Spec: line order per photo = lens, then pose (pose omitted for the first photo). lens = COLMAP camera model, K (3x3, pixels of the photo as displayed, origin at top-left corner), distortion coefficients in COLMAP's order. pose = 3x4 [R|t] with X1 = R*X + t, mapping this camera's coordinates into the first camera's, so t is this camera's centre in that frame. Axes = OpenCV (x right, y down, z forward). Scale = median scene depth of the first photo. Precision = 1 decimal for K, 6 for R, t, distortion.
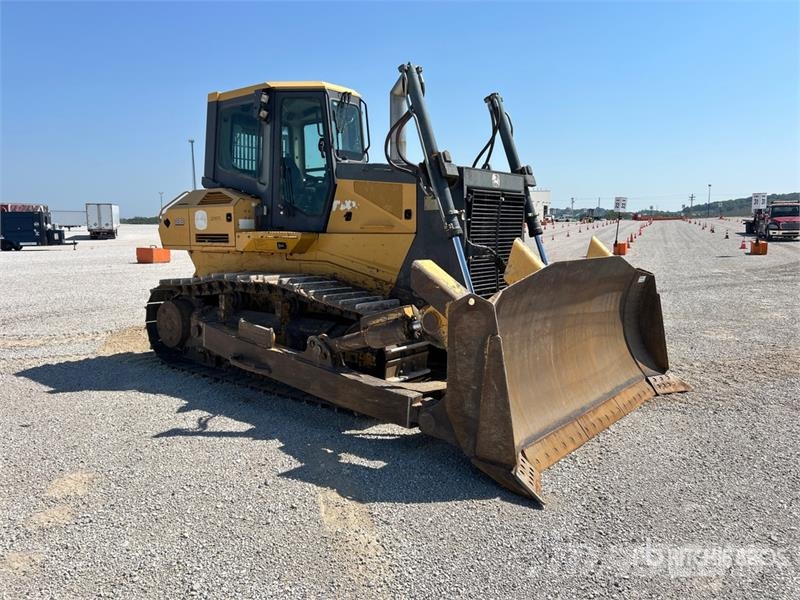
lens RADIAL K [[612.9, 0, 374.2], [0, 612.9, 288.5], [0, 0, 1]] dist [0.032733, -0.001445]
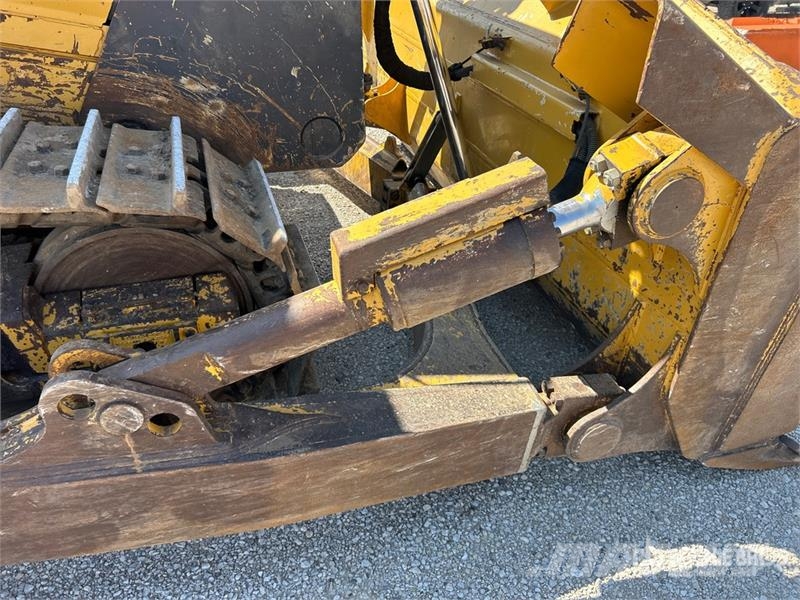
lens RADIAL K [[606.8, 0, 396.2], [0, 606.8, 297.3], [0, 0, 1]] dist [0.041262, -0.049863]
pose [[0.530272, -0.451005, 0.717918, -0.150108], [0.054459, 0.863144, 0.502013, -0.045852], [-0.846077, -0.227106, 0.482262, 0.643713]]
